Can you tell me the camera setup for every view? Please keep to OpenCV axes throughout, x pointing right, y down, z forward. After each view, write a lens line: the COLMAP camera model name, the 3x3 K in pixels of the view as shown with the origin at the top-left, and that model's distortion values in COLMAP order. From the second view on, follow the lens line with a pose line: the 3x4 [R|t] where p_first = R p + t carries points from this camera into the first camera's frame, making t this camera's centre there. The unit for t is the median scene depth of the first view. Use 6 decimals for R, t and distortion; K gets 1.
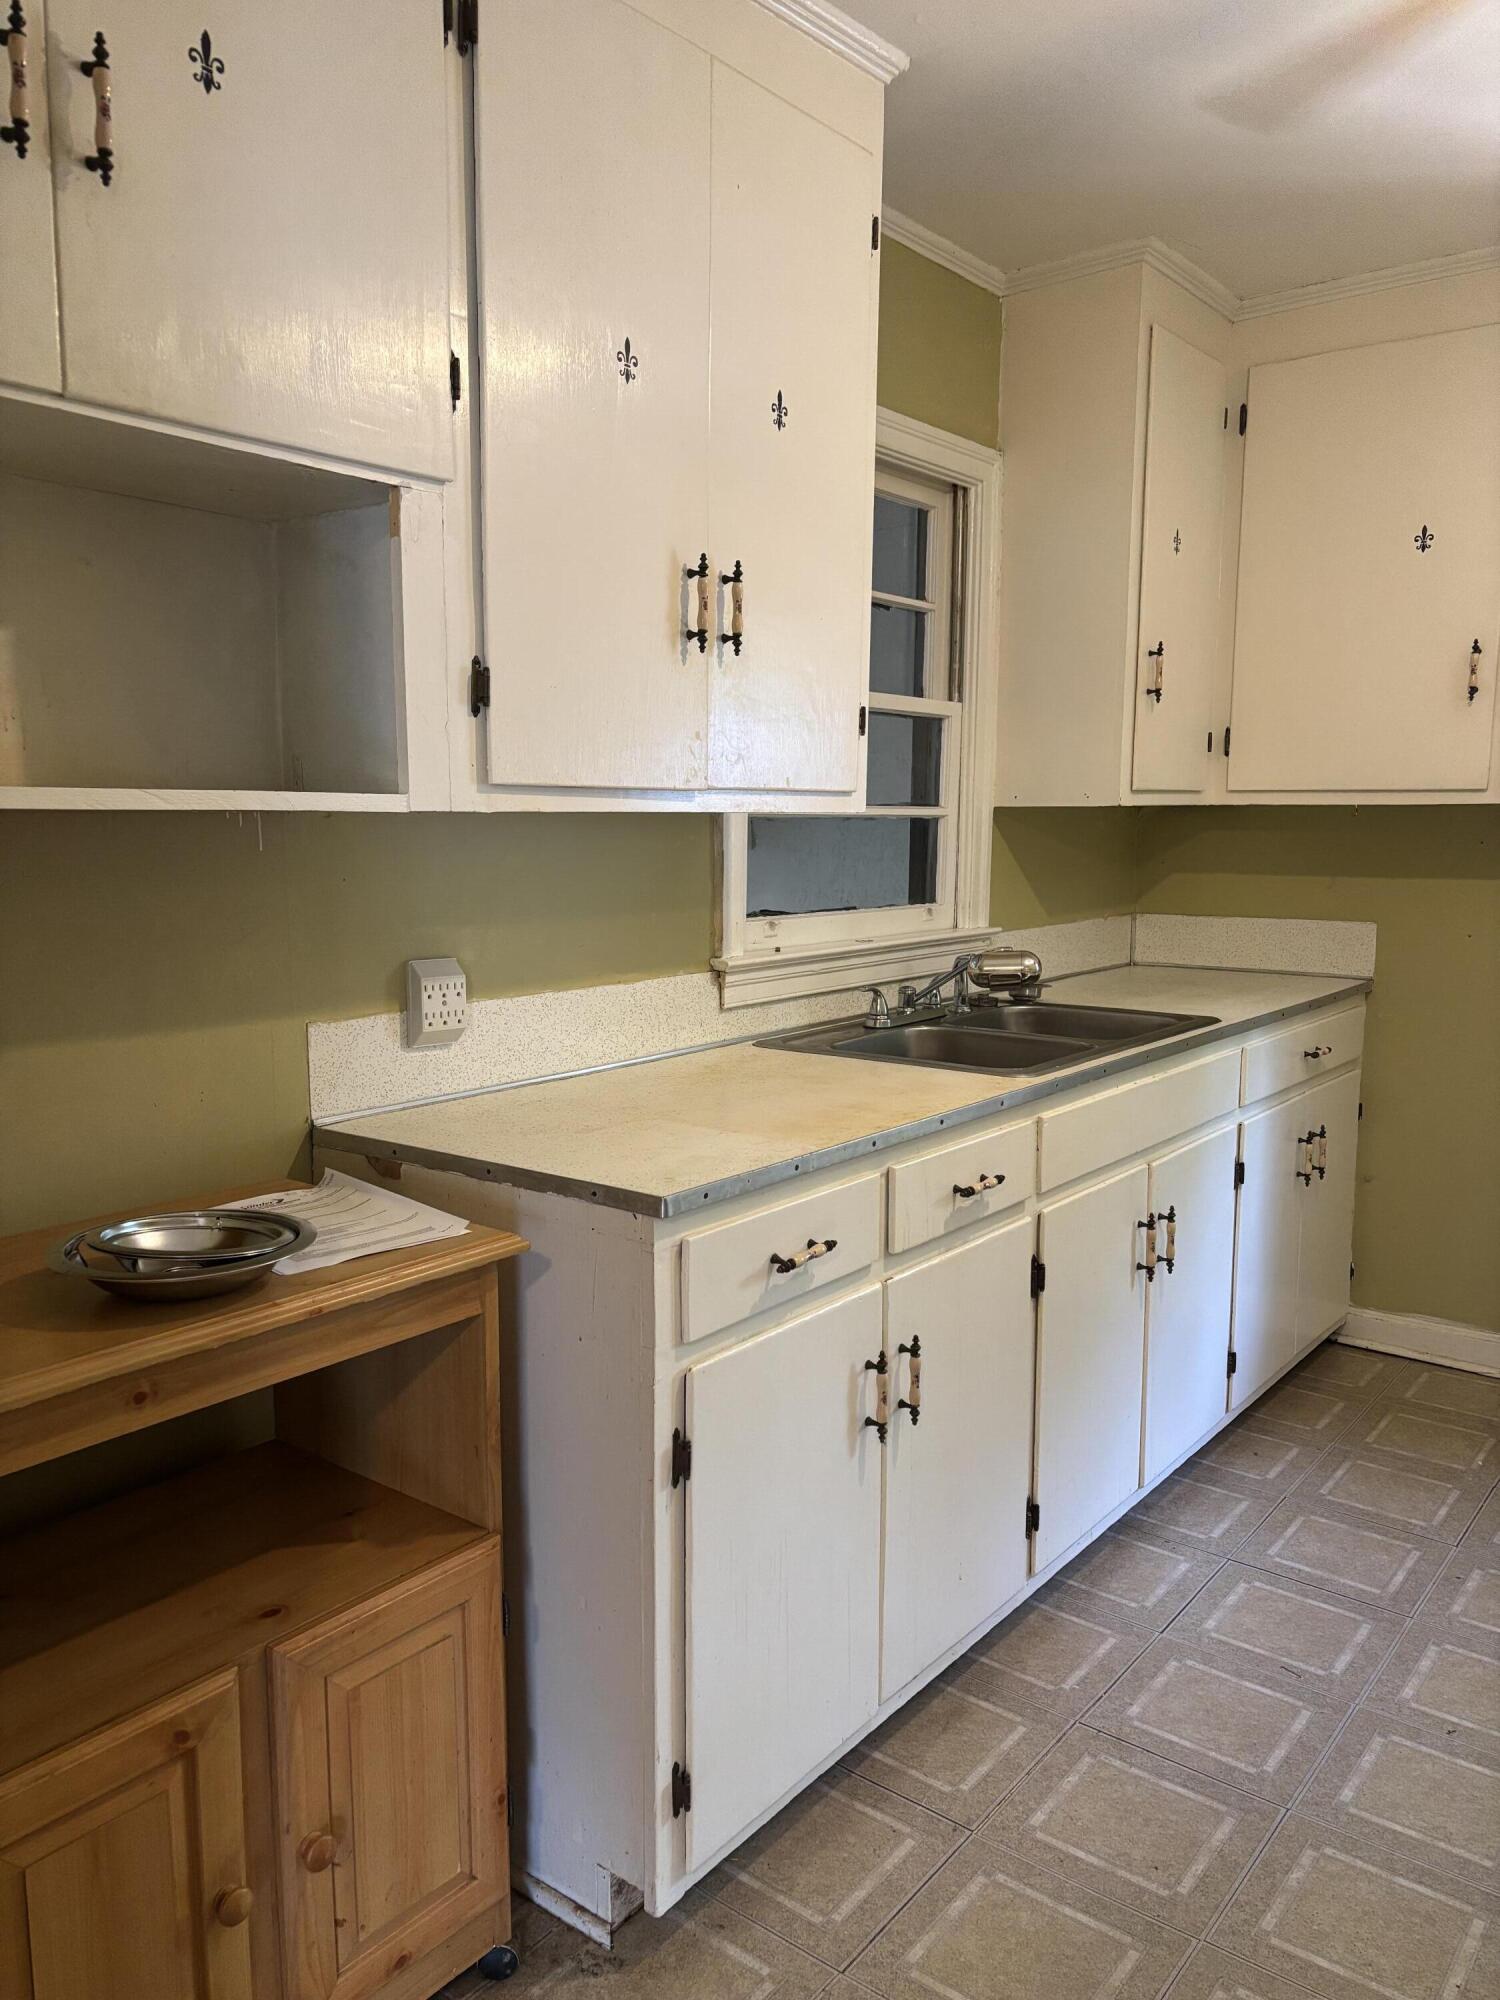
lens RADIAL K [[1504.5, 0, 746.4], [0, 1504.5, 1019.6], [0, 0, 1]] dist [0.060756, -0.062432]
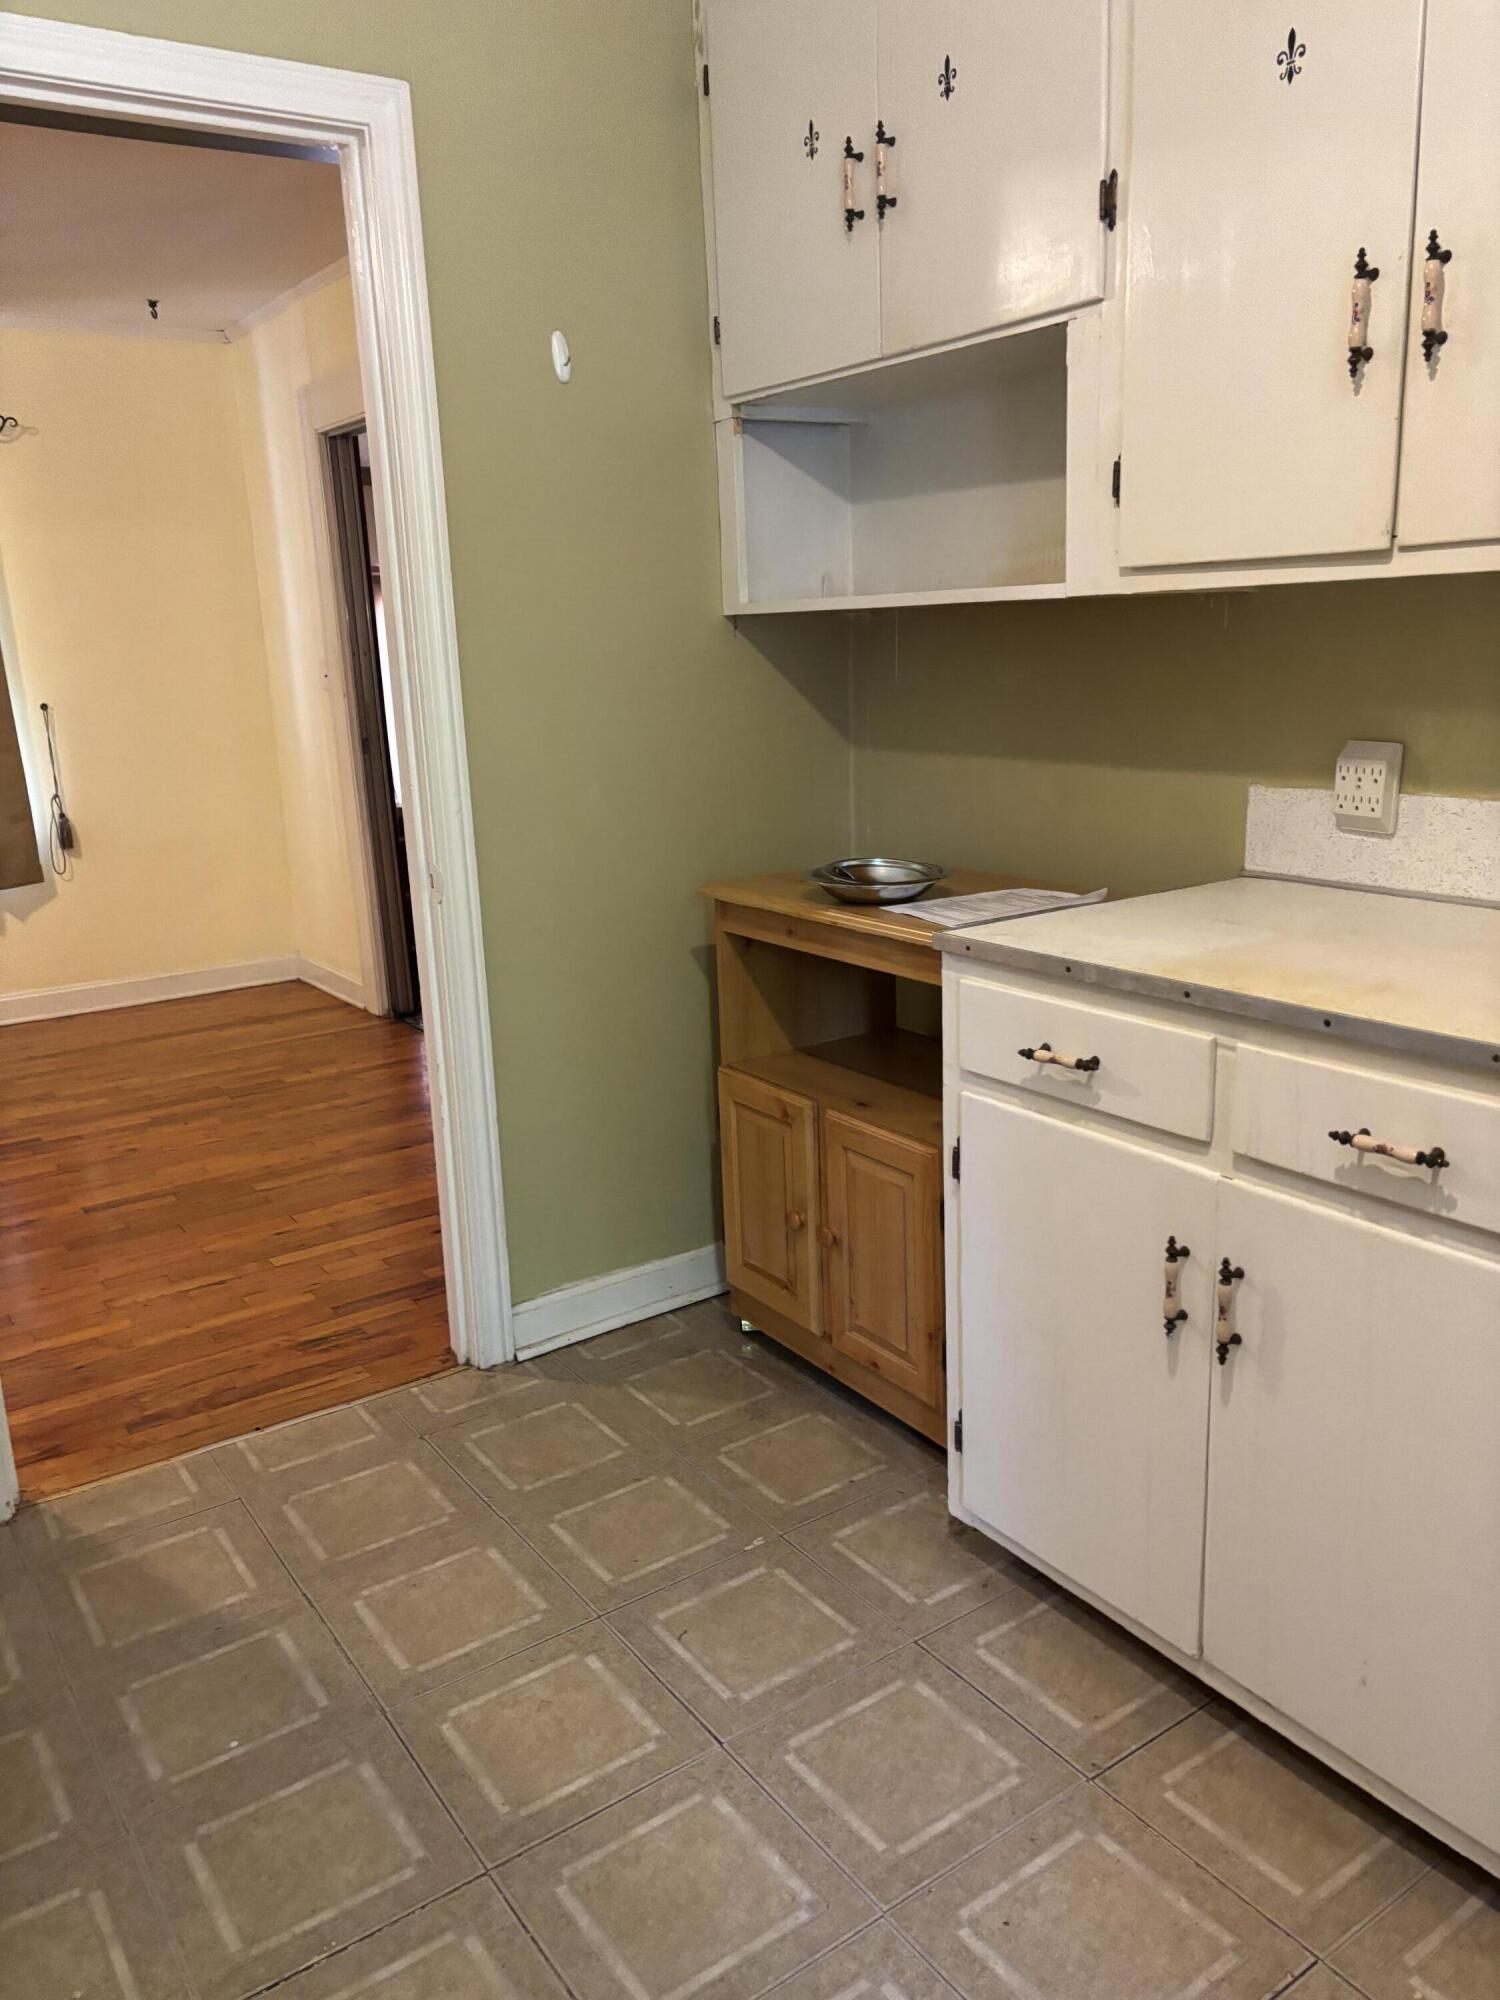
lens RADIAL K [[1504.5, 0, 746.4], [0, 1504.5, 1019.6], [0, 0, 1]] dist [0.060756, -0.062432]
pose [[-0.303708, 0.245436, -0.920610, 0.901832], [-0.094490, 0.953728, 0.285438, -0.116047], [0.948068, 0.173678, -0.266464, 0.961662]]
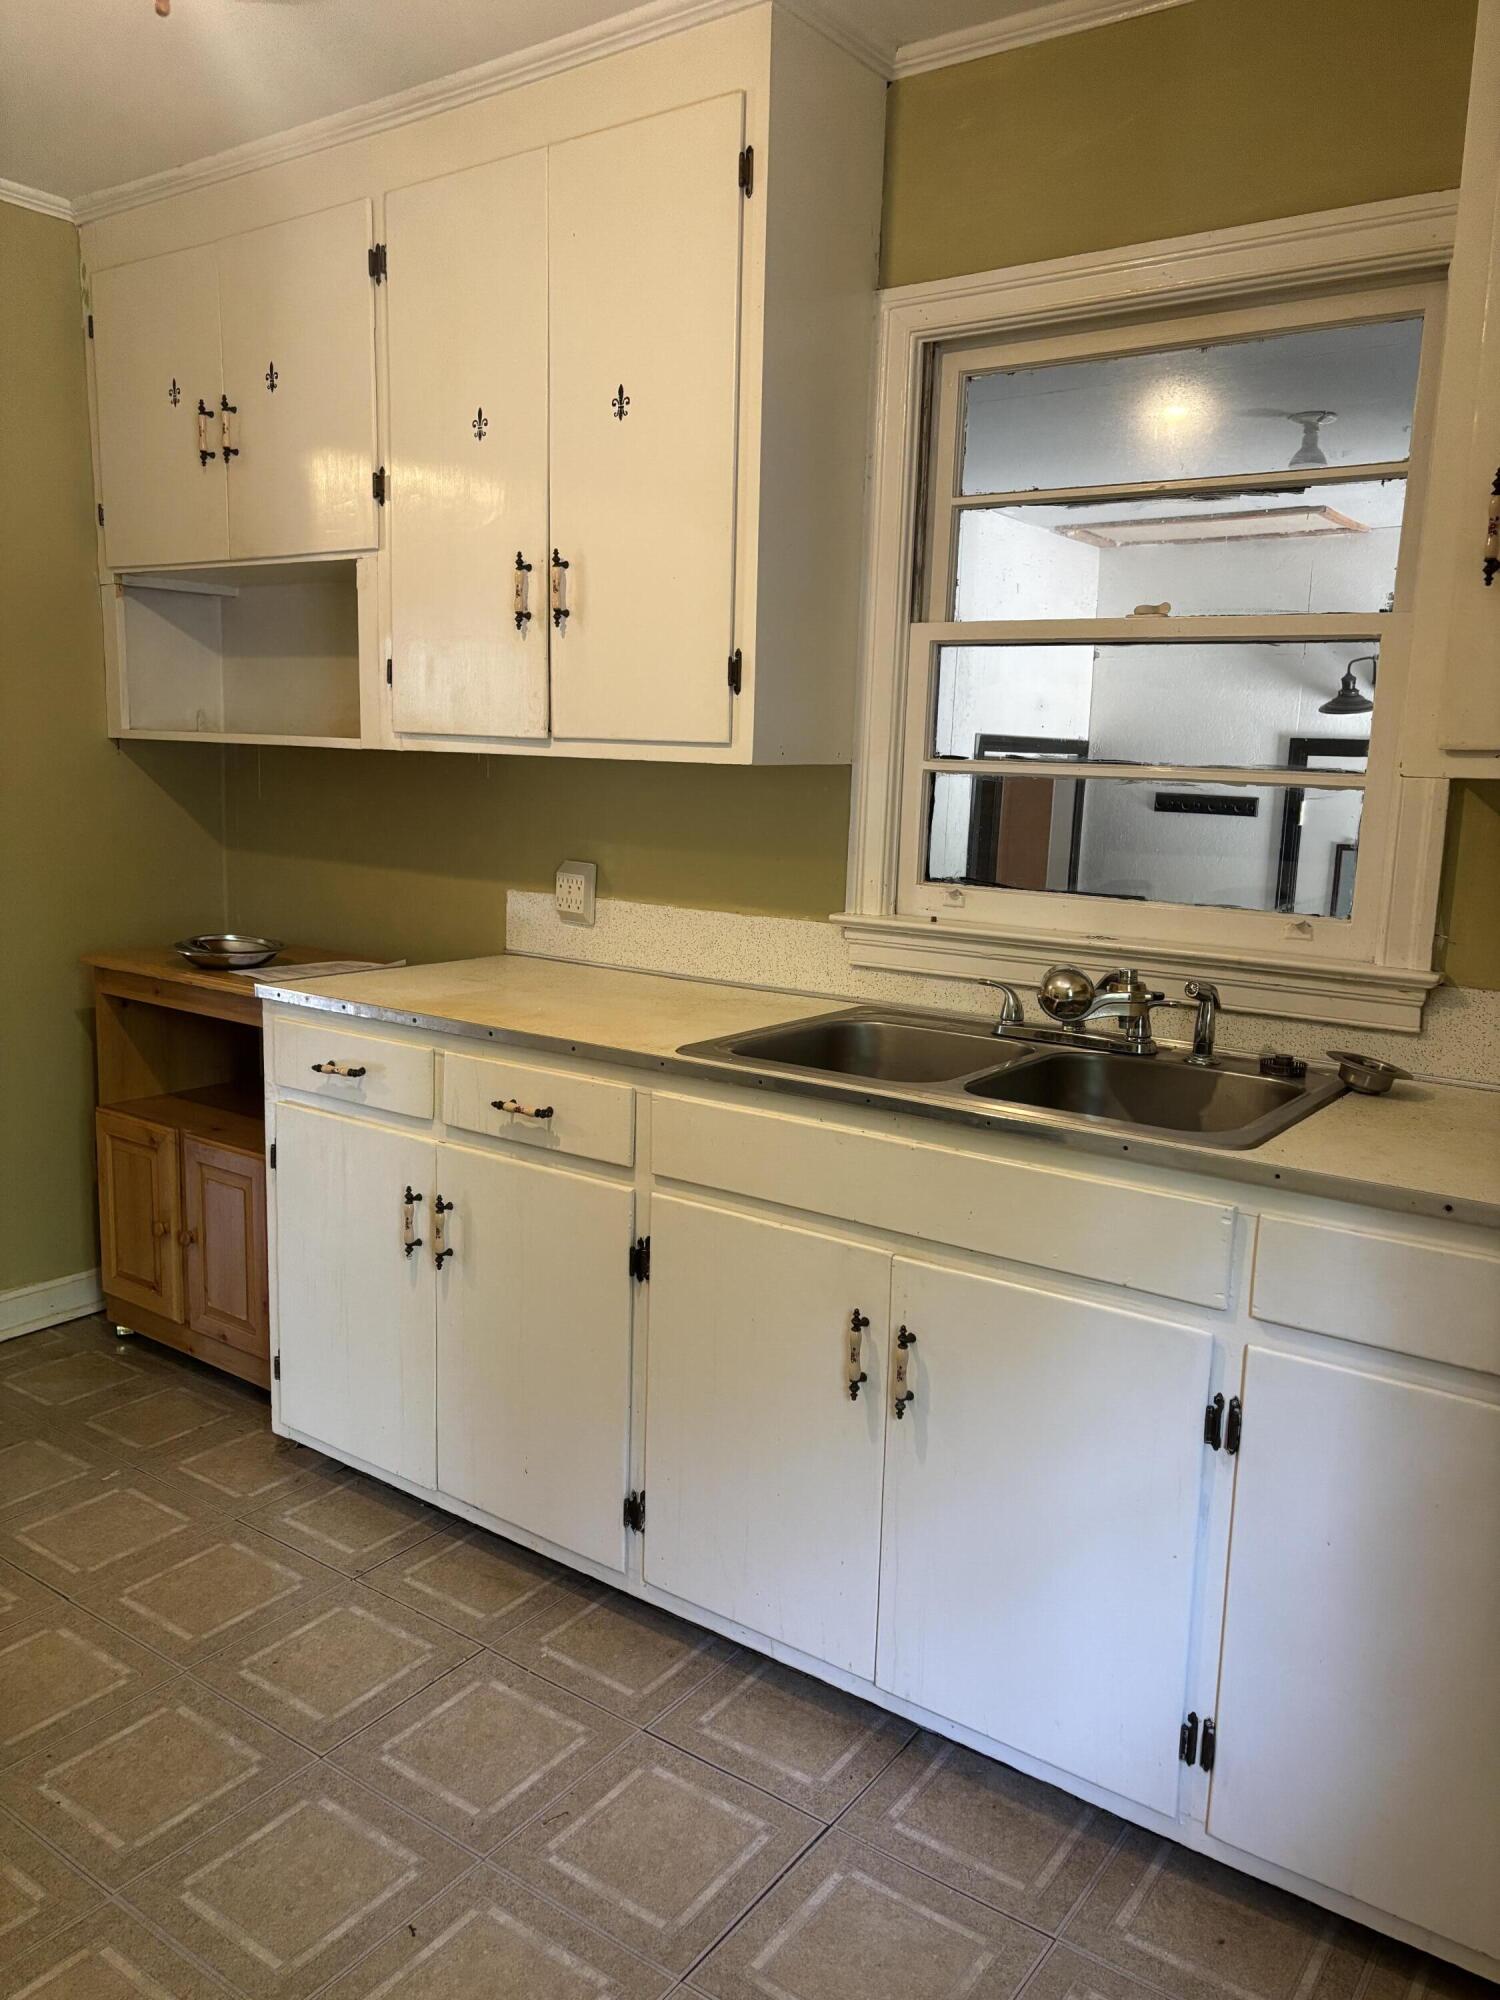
lens RADIAL K [[1523.8, 0, 749.0], [0, 1523.8, 1017.1], [0, 0, 1]] dist [0.023227, 0.003725]
pose [[0.031170, 0.169687, -0.985005, 1.291930], [-0.168432, 0.972282, 0.162165, -0.165128], [0.985220, 0.160852, 0.058887, 1.158778]]
